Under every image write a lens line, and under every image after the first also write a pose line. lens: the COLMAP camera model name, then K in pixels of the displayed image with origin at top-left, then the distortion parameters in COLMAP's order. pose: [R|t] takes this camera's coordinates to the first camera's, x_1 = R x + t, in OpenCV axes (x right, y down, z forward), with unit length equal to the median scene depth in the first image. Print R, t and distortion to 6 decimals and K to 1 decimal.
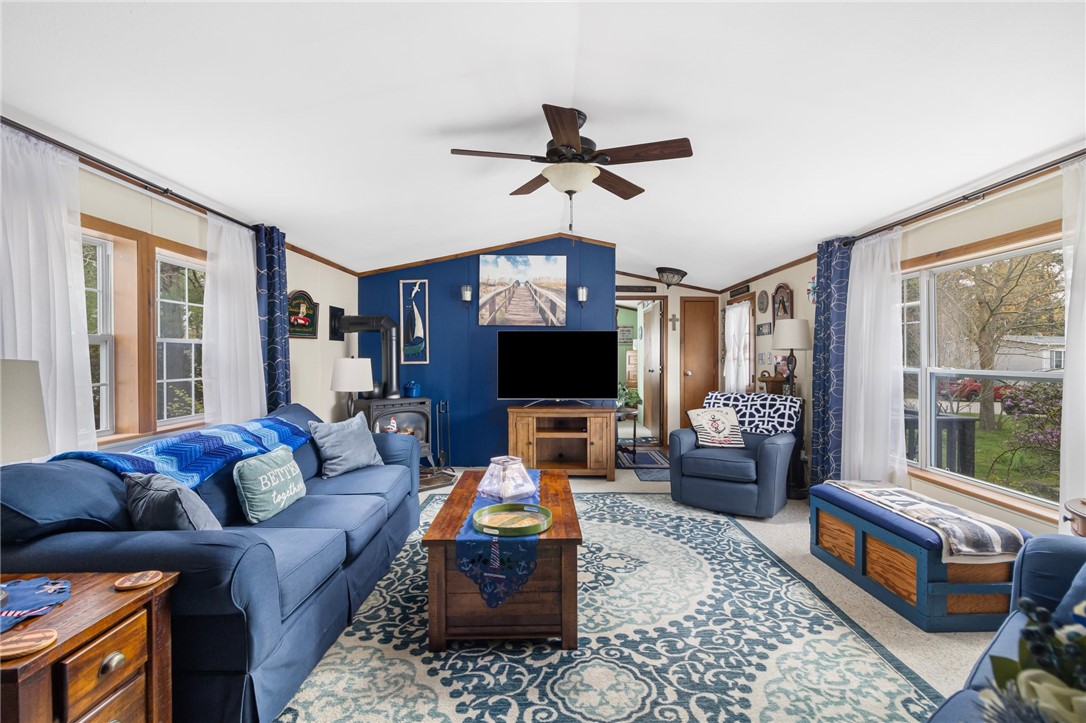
lens RADIAL K [[509.7, 0, 547.5], [0, 509.7, 358.3], [0, 0, 1]] dist [-0.000648, -0.000007]
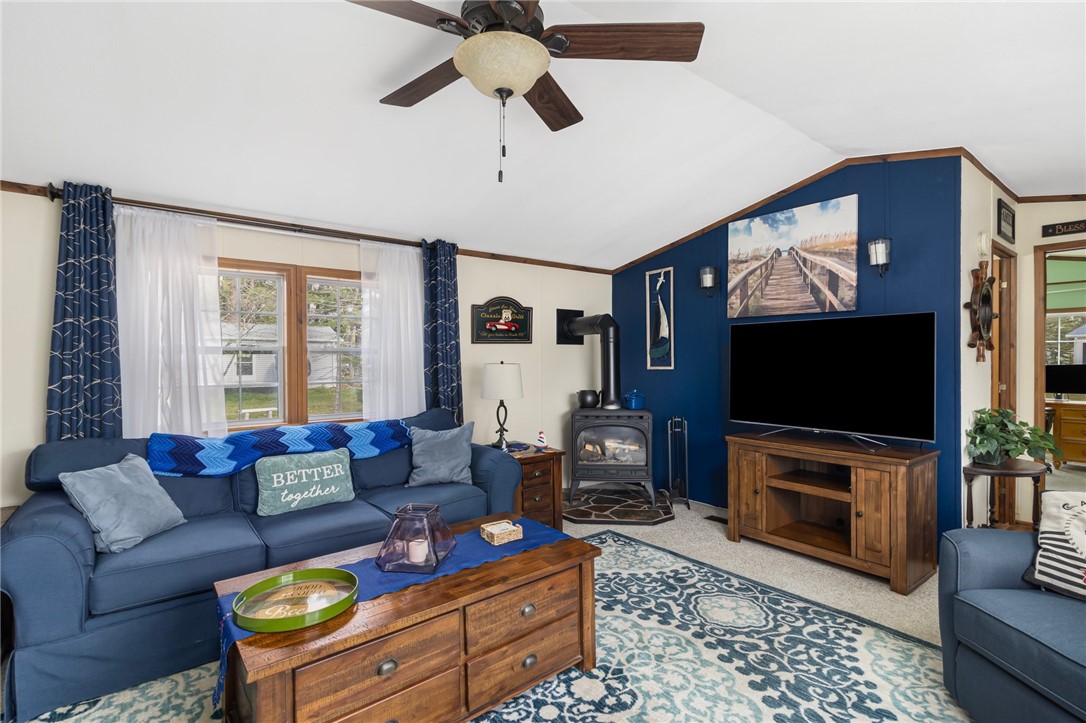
lens RADIAL K [[505.5, 0, 546.4], [0, 505.5, 362.0], [0, 0, 1]] dist [0.000200, 0.000151]
pose [[0.621162, 0.001606, -0.783681, 0.403547], [0.002166, 0.999991, 0.003766, -0.006906], [0.783680, -0.004037, 0.621152, 0.489535]]
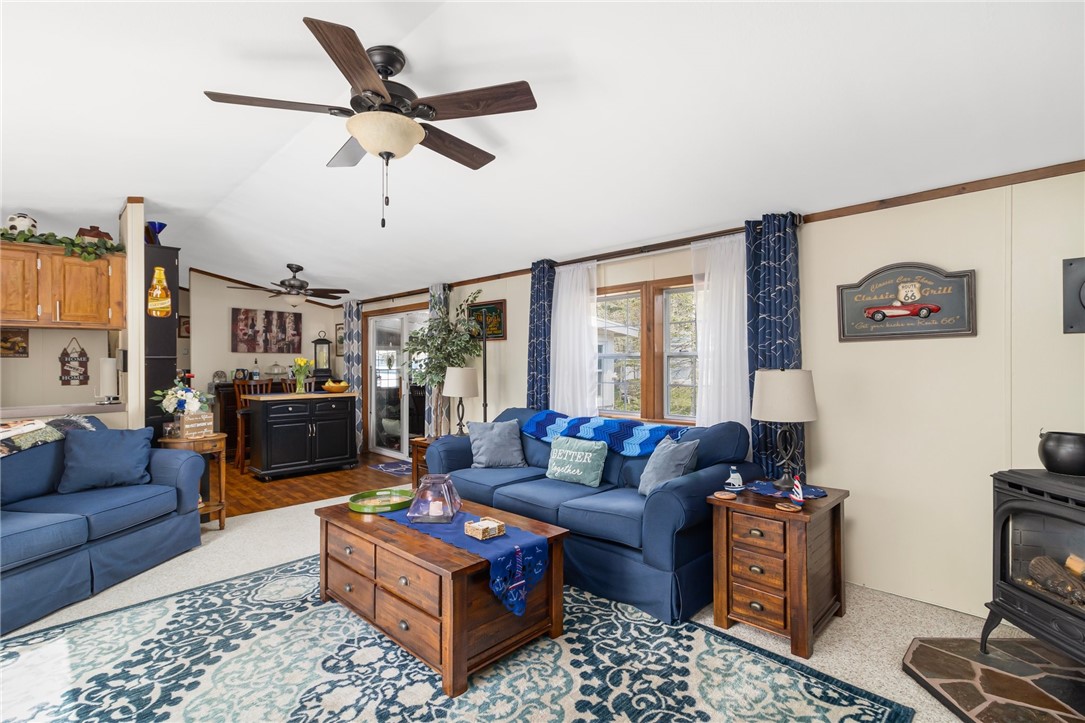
lens RADIAL K [[505.0, 0, 545.9], [0, 505.0, 362.0], [0, 0, 1]] dist [0.000200, 0.000151]
pose [[-0.702014, 0.001485, -0.712162, 0.307758], [0.000924, 0.999999, 0.001175, -0.012540], [0.712162, 0.000166, -0.702015, 1.254741]]
